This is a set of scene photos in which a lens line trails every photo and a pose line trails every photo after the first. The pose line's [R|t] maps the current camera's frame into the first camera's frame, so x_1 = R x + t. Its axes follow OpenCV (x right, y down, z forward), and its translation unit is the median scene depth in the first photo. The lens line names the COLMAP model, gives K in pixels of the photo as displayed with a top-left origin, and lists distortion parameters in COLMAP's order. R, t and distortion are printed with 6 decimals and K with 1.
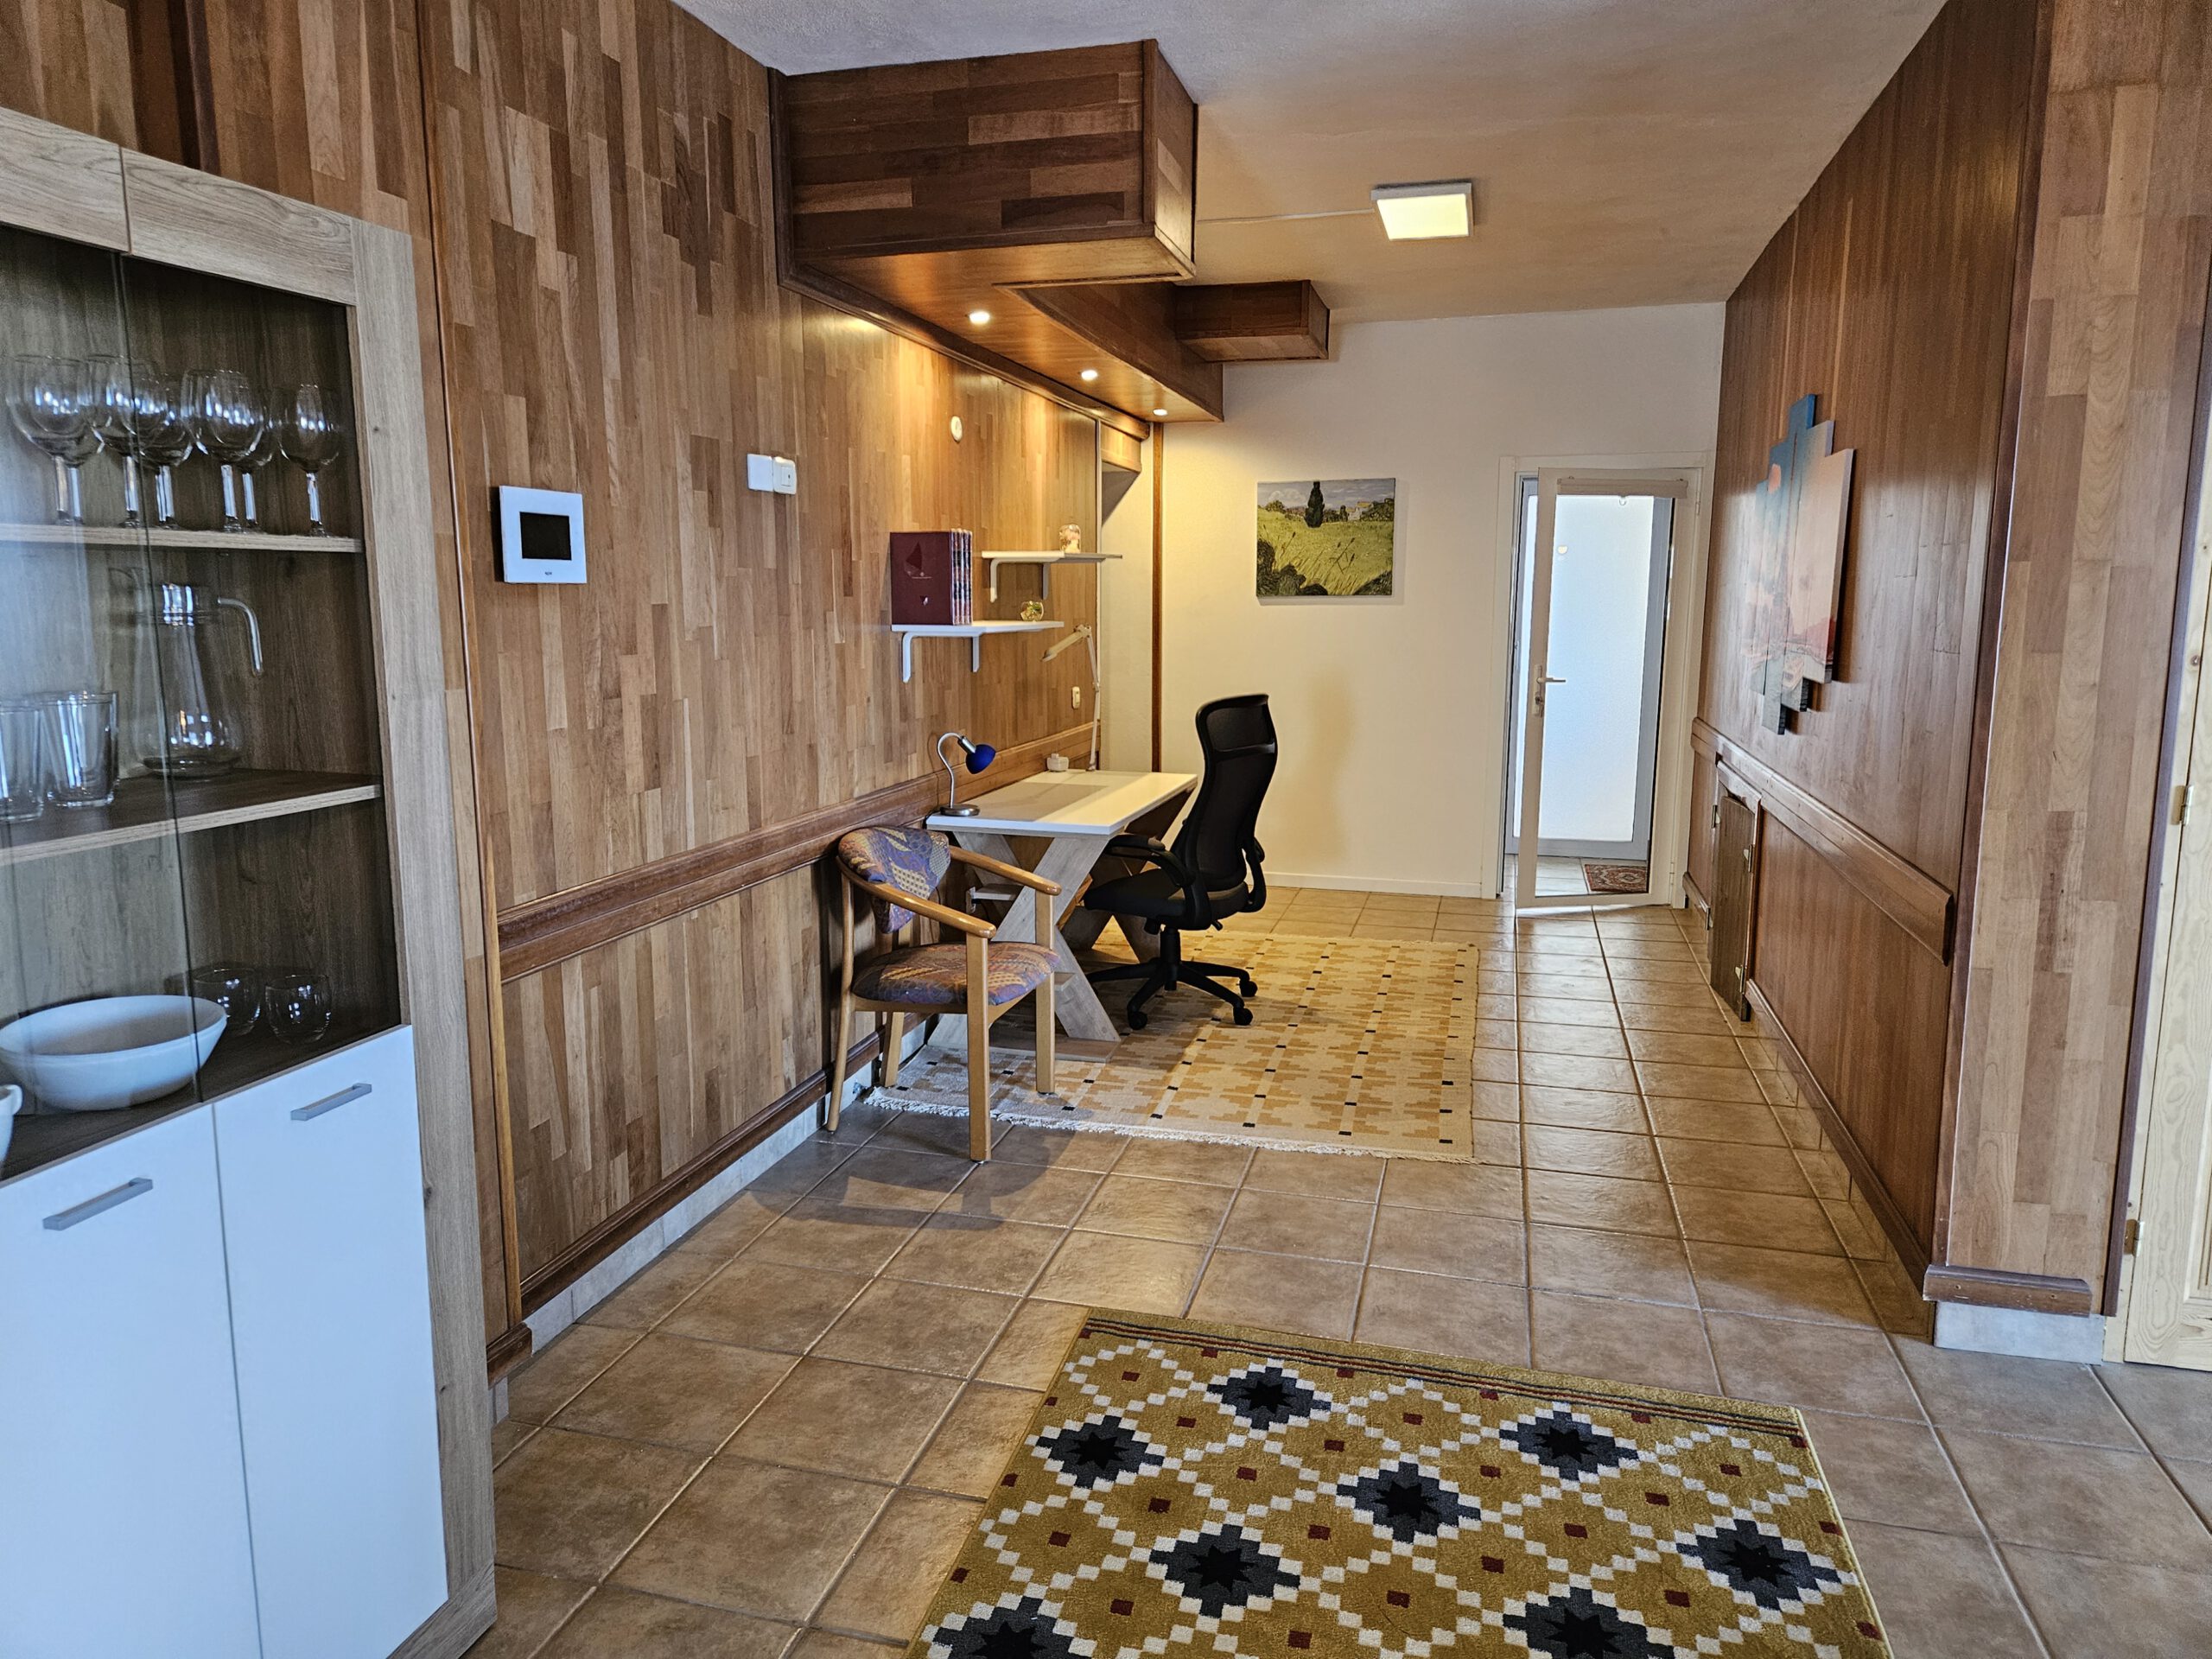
lens RADIAL K [[1479.4, 0, 1106.0], [0, 1479.4, 829.5], [0, 0, 1]] dist [0.077291, -0.064850]
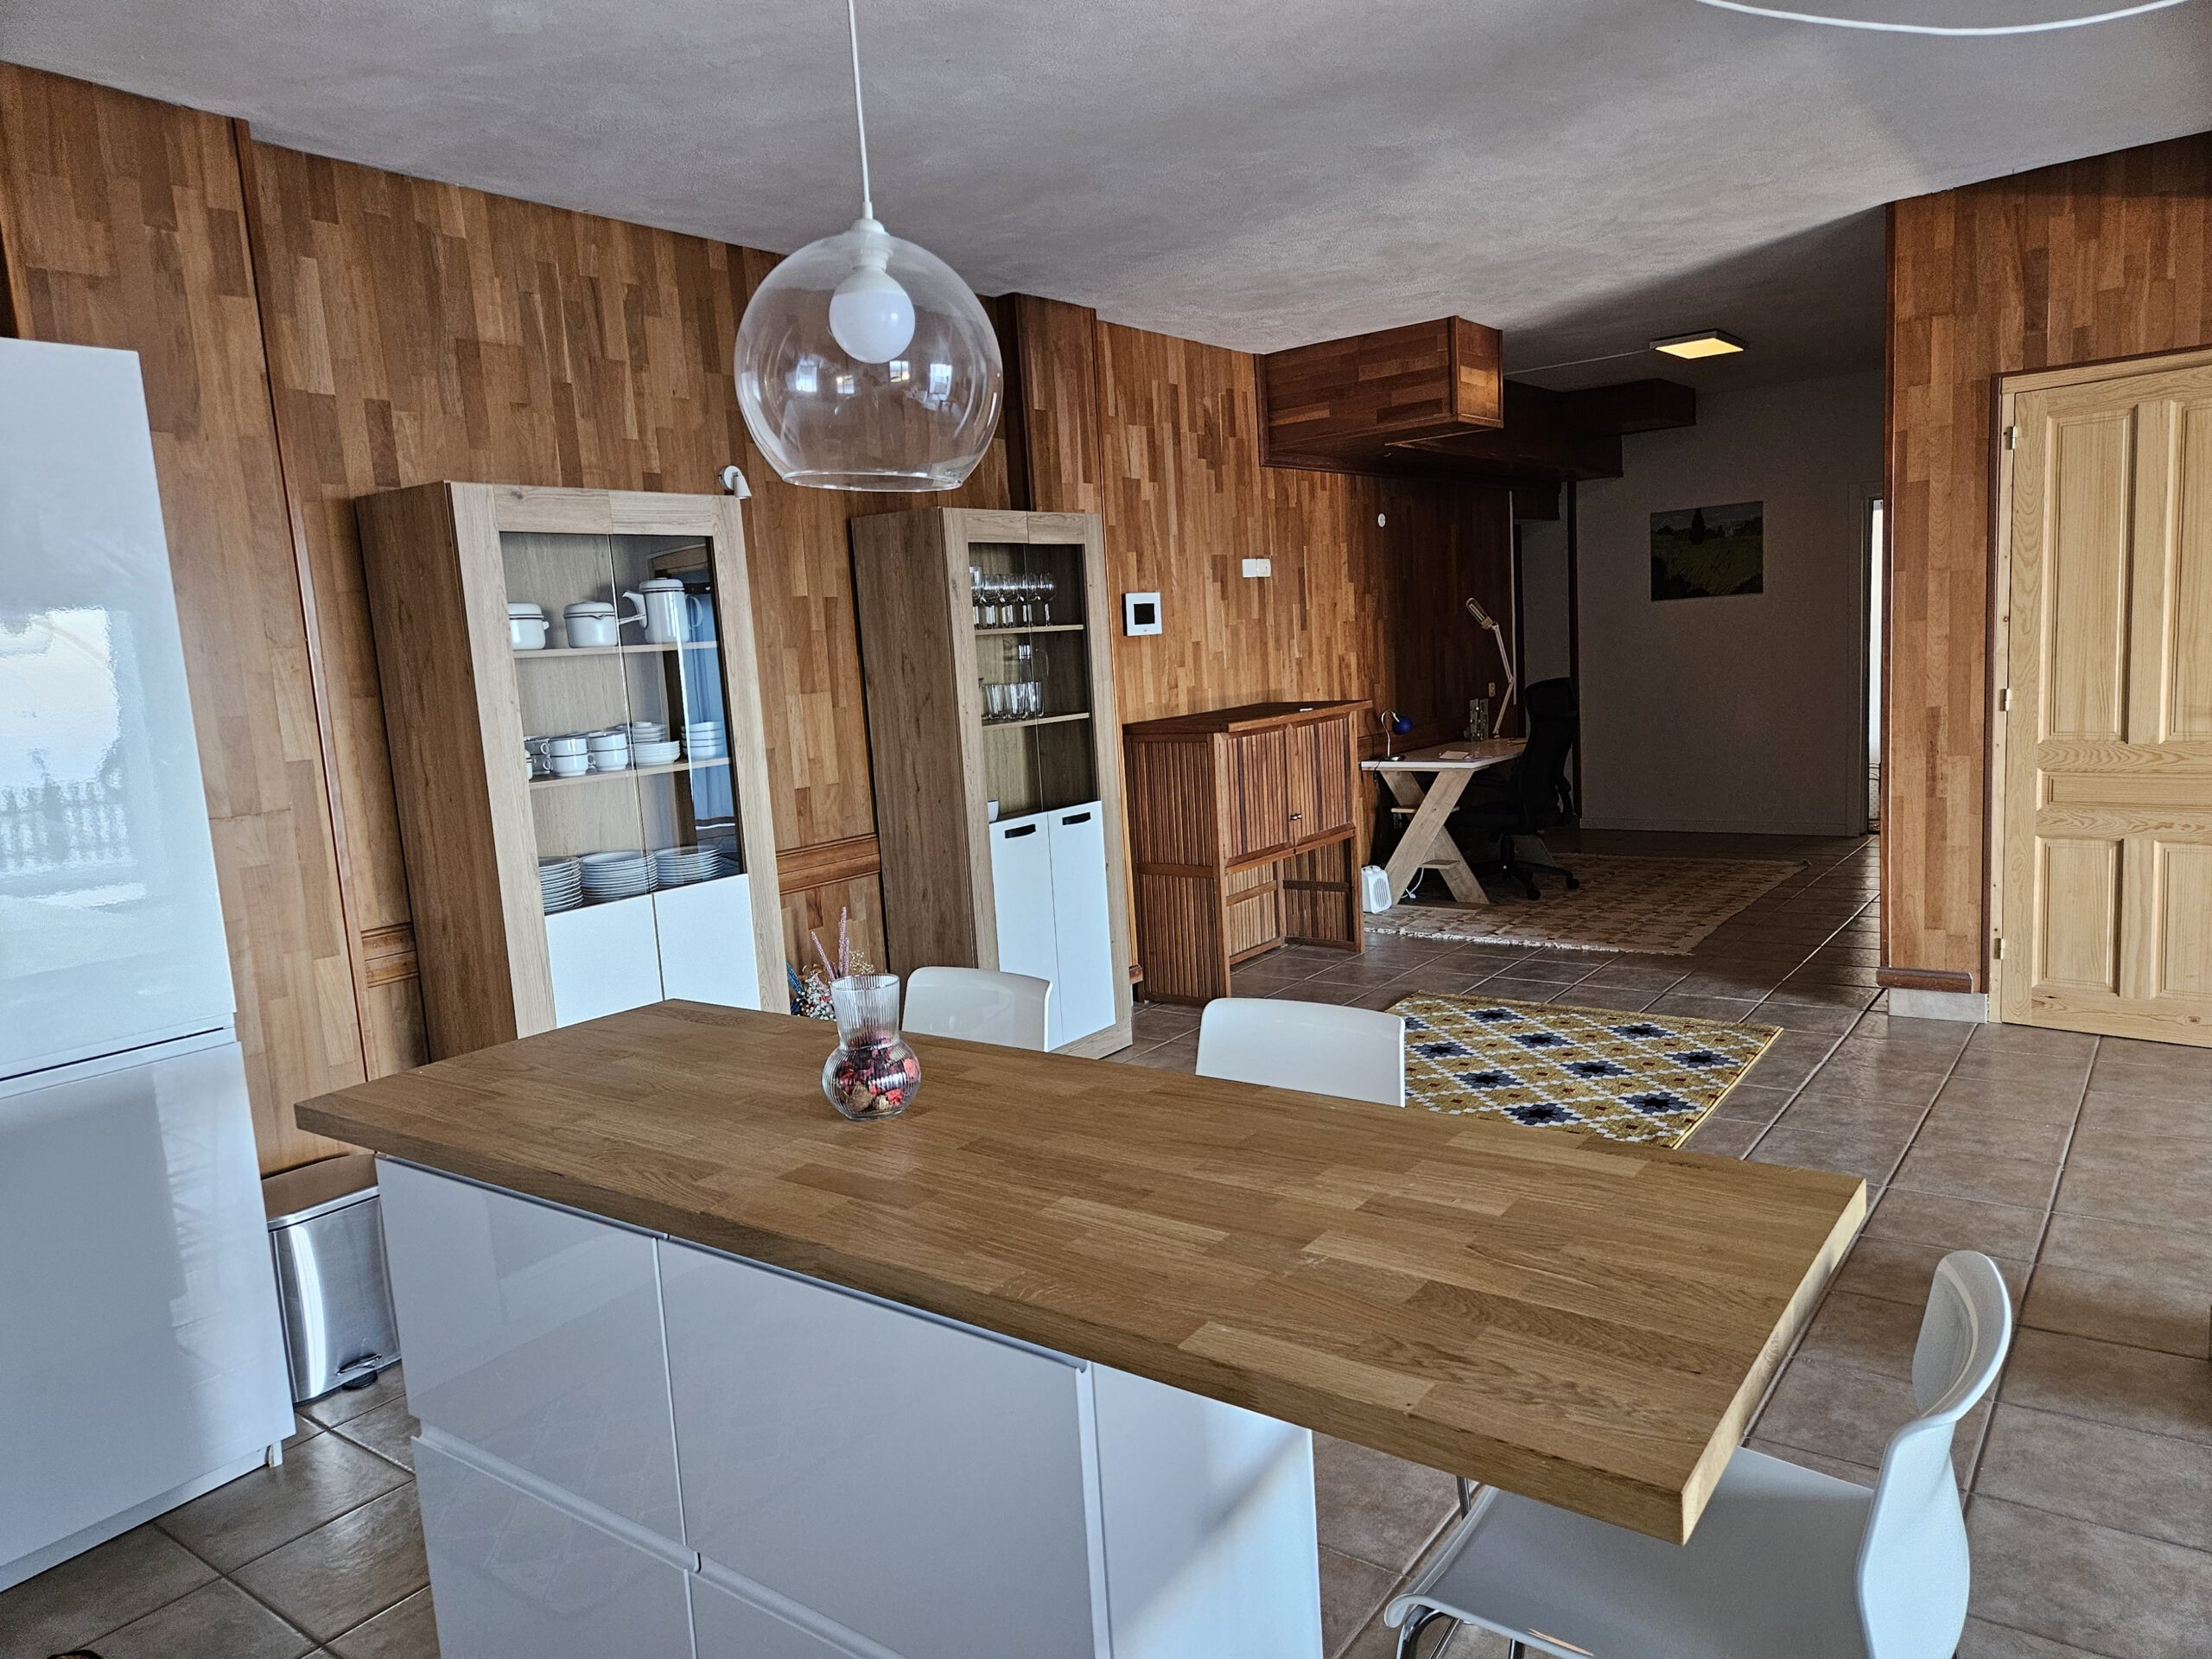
lens RADIAL K [[1479.4, 0, 1106.0], [0, 1479.4, 829.5], [0, 0, 1]] dist [0.077291, -0.064850]
pose [[0.928285, -0.013157, -0.371636, 0.325954], [0.005911, 0.999770, -0.020630, 0.142543], [0.371822, 0.016954, 0.928149, -0.892540]]
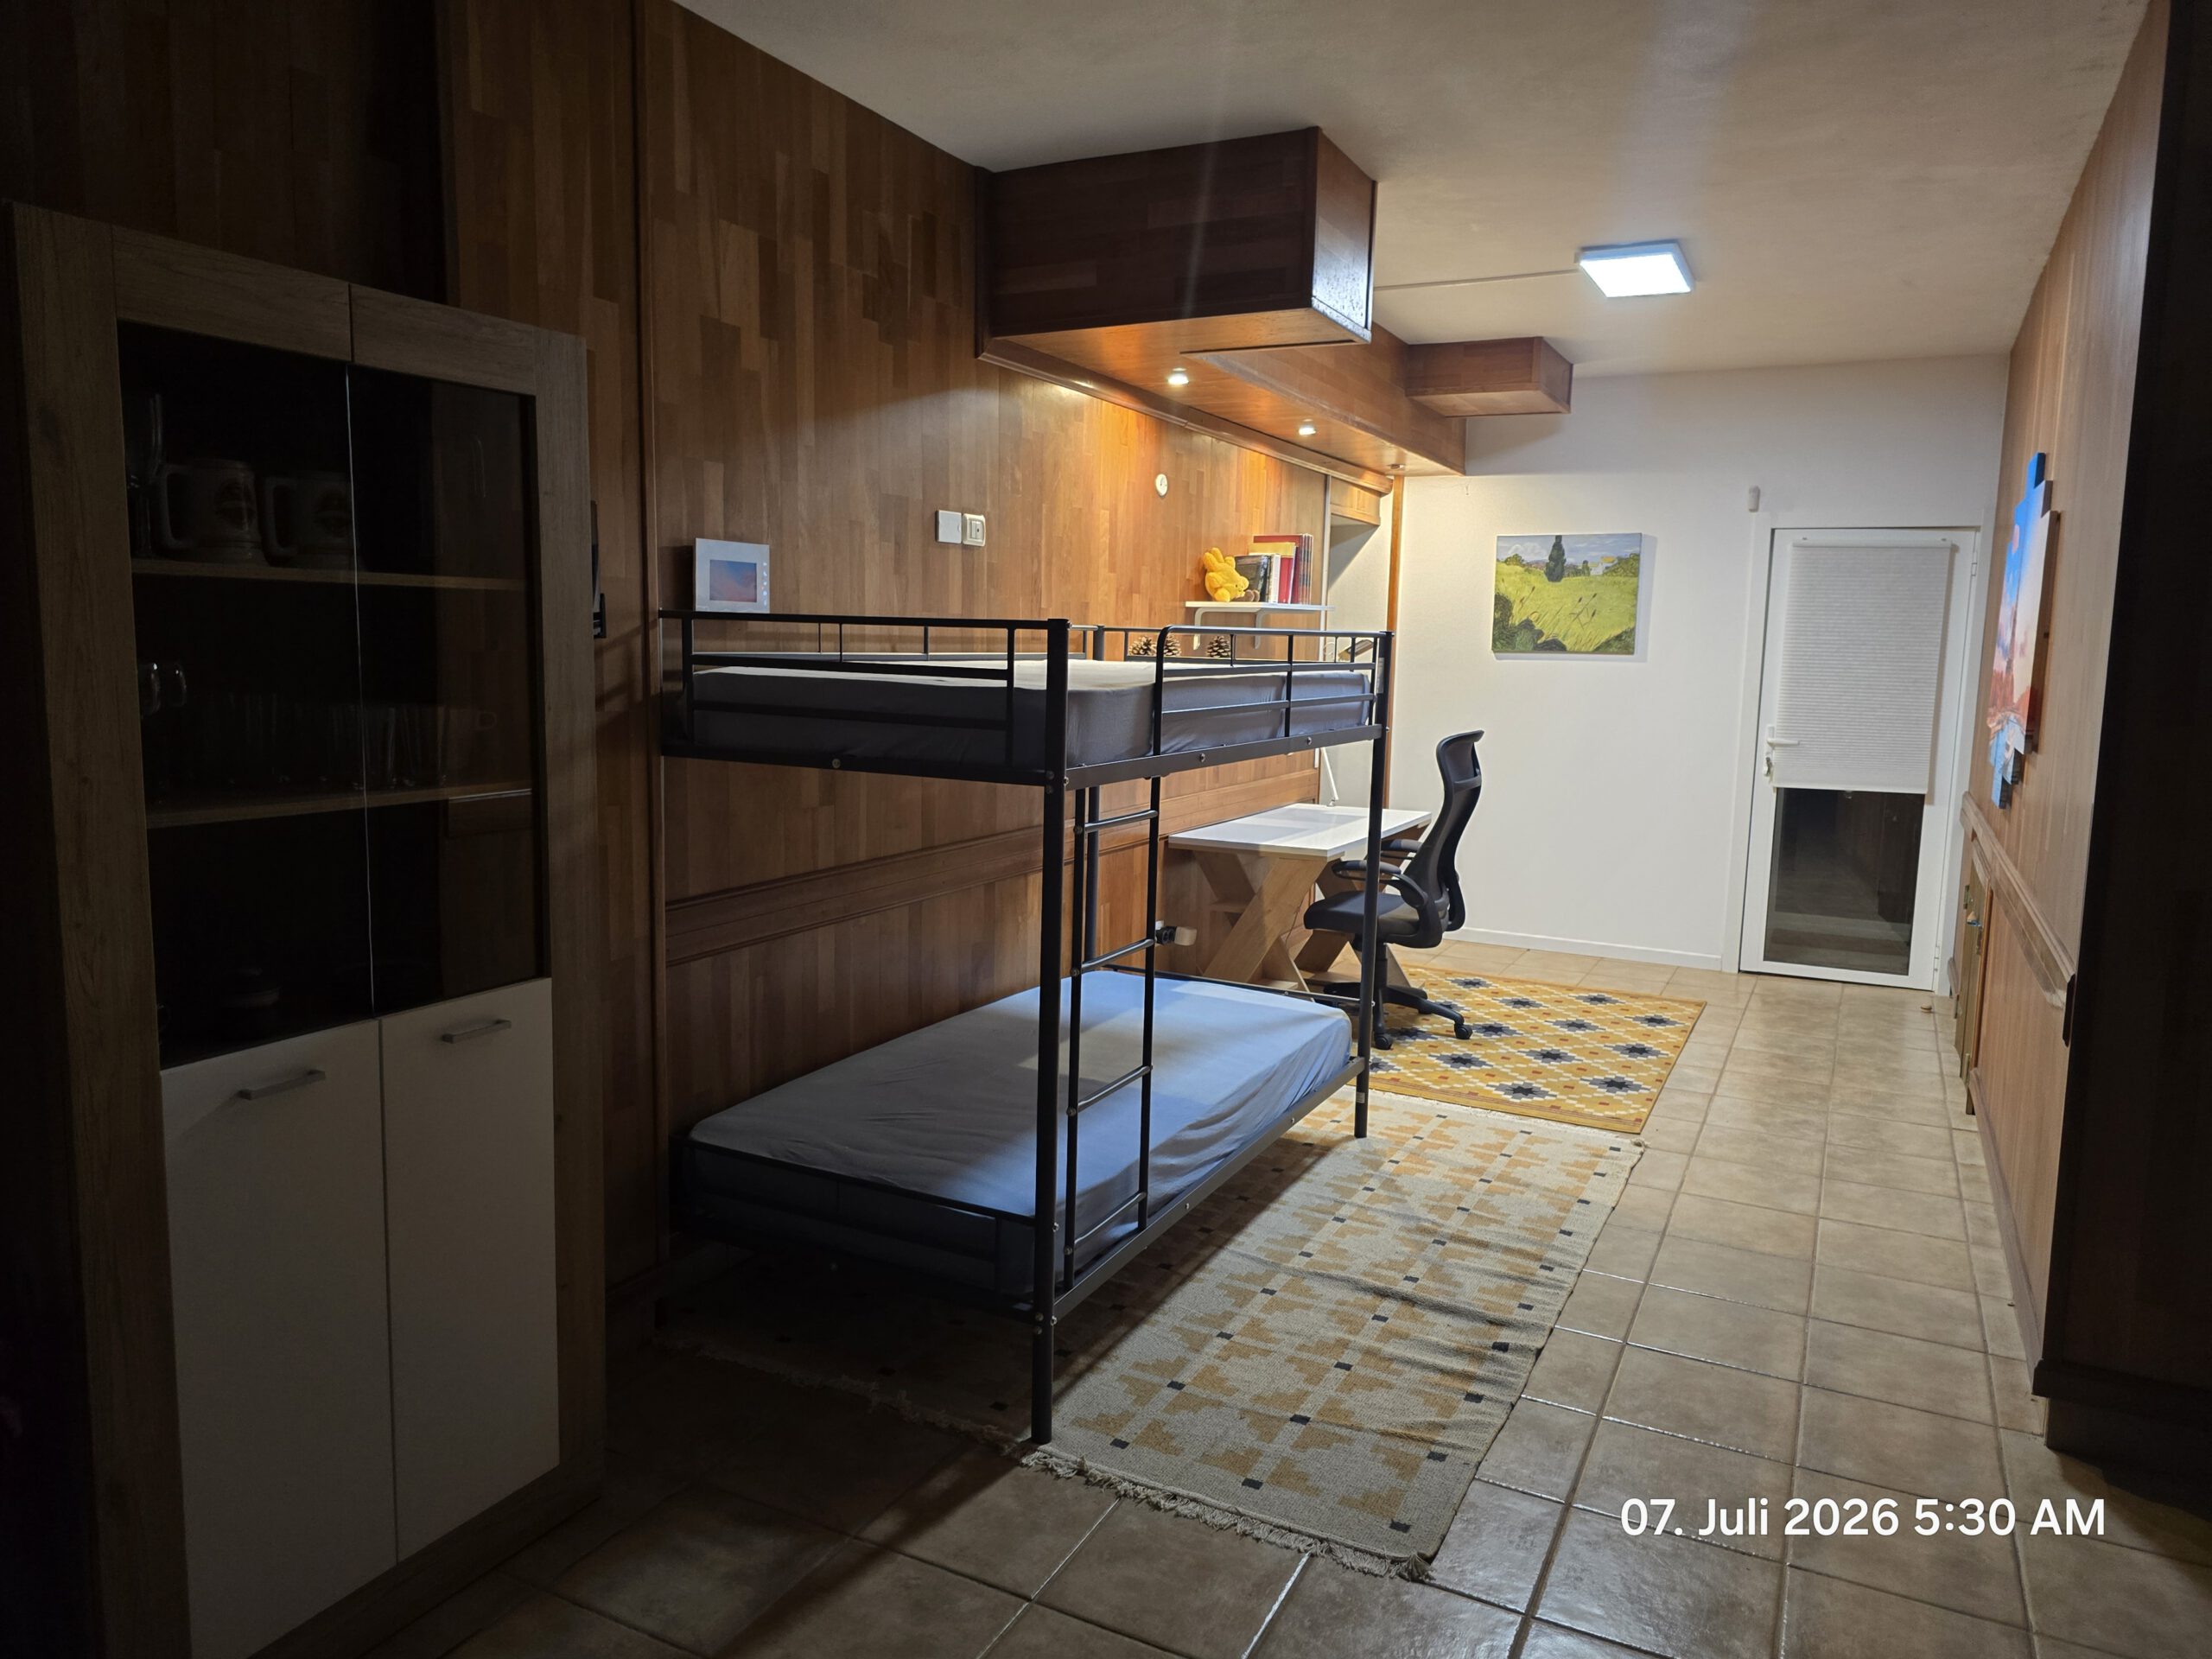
lens RADIAL K [[1510.8, 0, 1106.9], [0, 1510.8, 838.9], [0, 0, 1]] dist [0.028150, -0.003494]
pose [[0.978535, 0.048029, -0.200404, 0.133624], [-0.053970, 0.998247, -0.024280, 0.013882], [0.198887, 0.034574, 0.979412, -0.072603]]
